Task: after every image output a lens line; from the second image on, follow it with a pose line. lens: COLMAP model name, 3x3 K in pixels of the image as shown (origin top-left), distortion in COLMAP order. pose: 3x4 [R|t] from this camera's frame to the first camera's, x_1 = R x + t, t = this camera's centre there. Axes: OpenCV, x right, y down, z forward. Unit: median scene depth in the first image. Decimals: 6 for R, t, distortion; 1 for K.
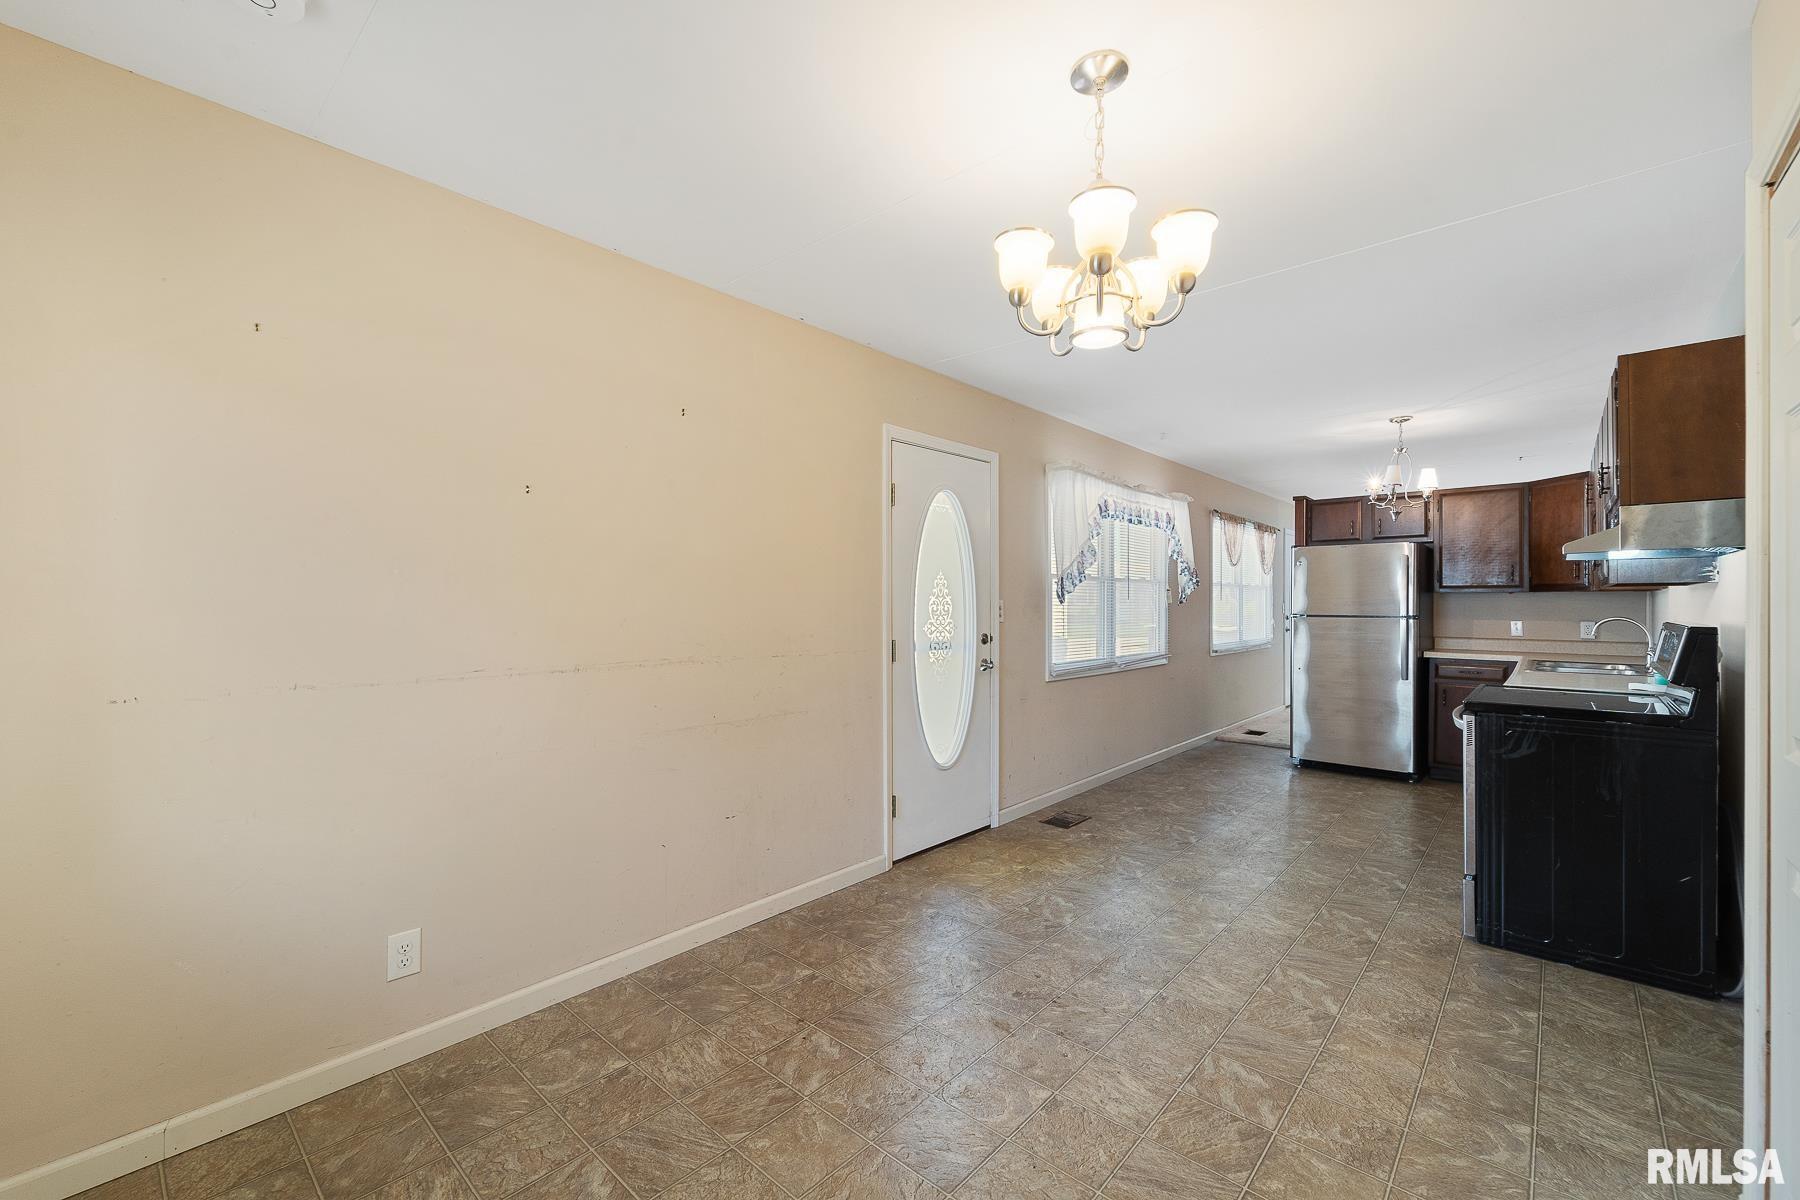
lens RADIAL K [[738.1, 0, 899.2], [0, 738.1, 605.4], [0, 0, 1]] dist [0.003421, 0.000467]
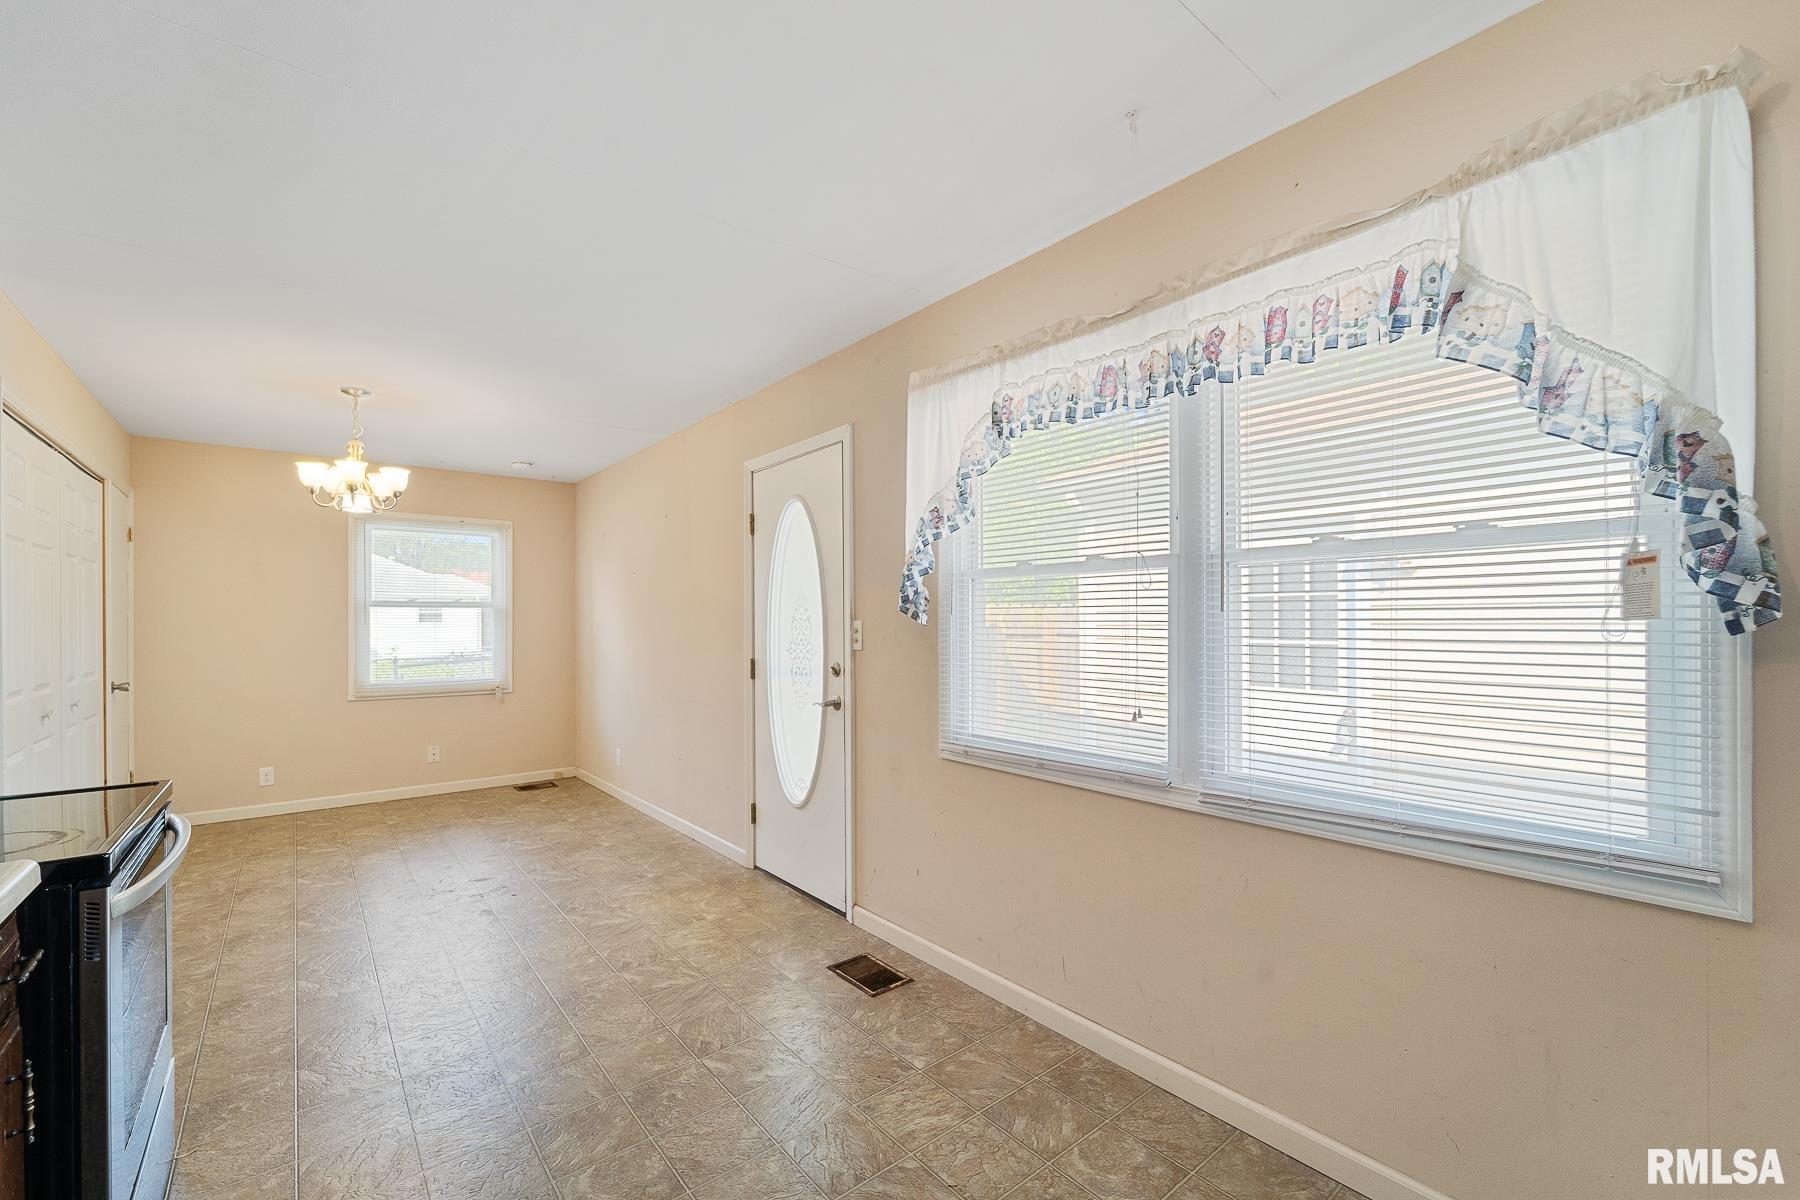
lens RADIAL K [[738.1, 0, 869.0], [0, 738.1, 621.7], [0, 0, 1]] dist [0.003421, 0.000467]
pose [[-0.181323, -0.000032, -0.983424, 0.875653], [0.003603, 0.999993, -0.000697, -0.004987], [0.983417, -0.003669, -0.181321, 1.167924]]
